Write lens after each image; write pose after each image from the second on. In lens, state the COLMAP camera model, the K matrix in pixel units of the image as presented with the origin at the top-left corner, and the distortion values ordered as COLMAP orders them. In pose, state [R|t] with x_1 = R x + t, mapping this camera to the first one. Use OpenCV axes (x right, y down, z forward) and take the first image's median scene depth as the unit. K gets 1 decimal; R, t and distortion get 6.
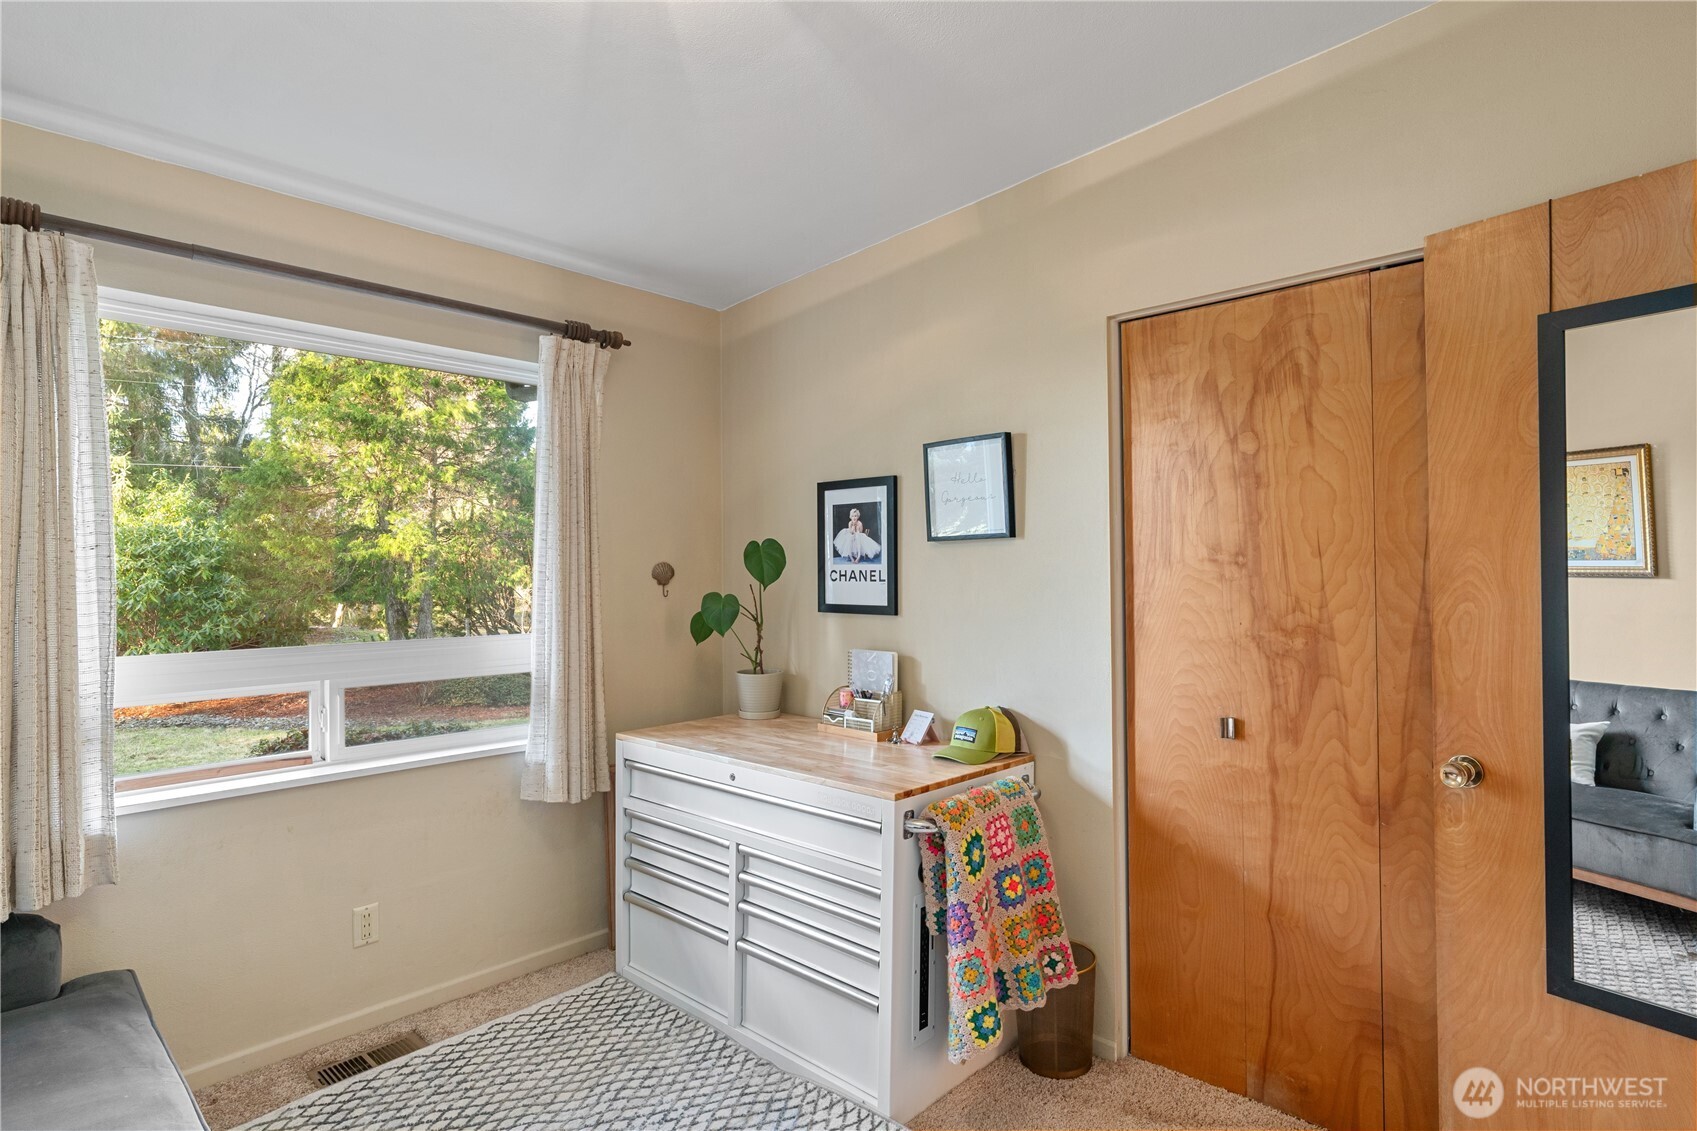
lens RADIAL K [[885.6, 0, 850.0], [0, 885.6, 567.4], [0, 0, 1]] dist [-0.004359, 0.003275]
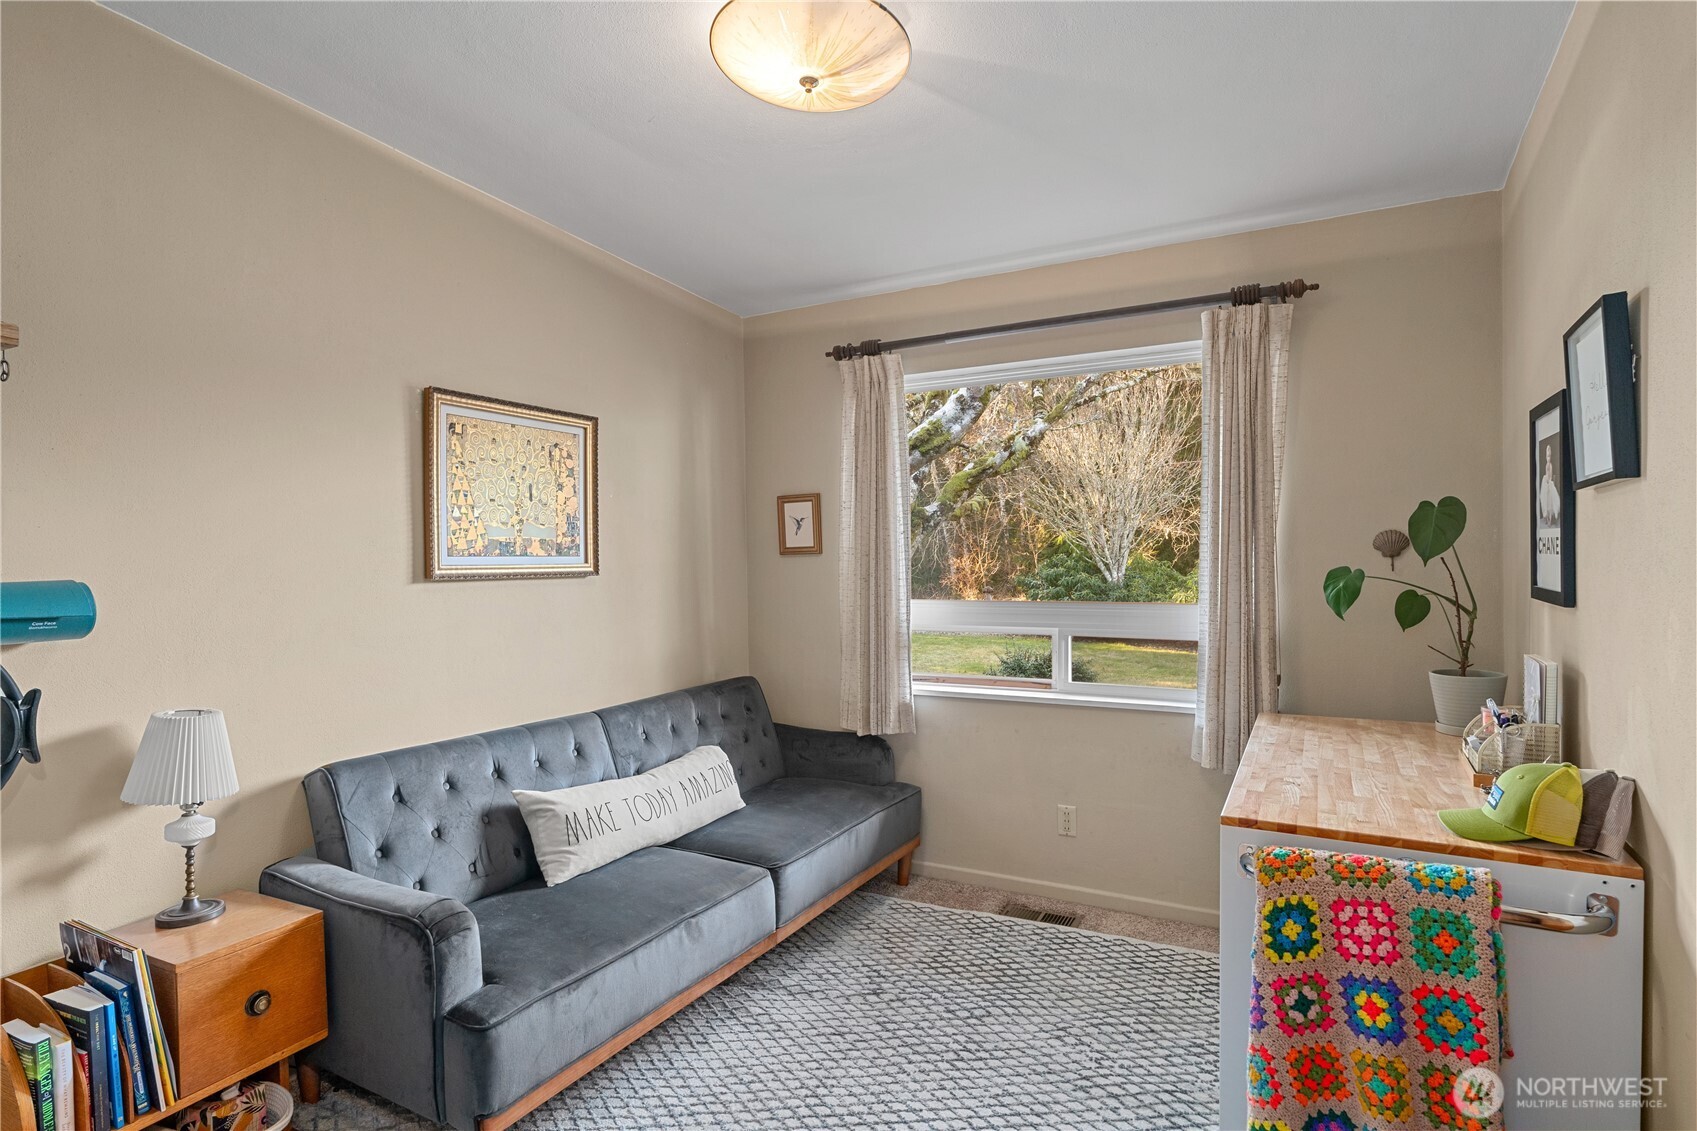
lens RADIAL K [[885.6, 0, 849.8], [0, 885.6, 570.2], [0, 0, 1]] dist [-0.004359, 0.003275]
pose [[0.251406, 0.021053, -0.967653, 0.673023], [0.016218, 0.999531, 0.025960, 0.002758], [0.967746, -0.022220, 0.250946, 0.421052]]
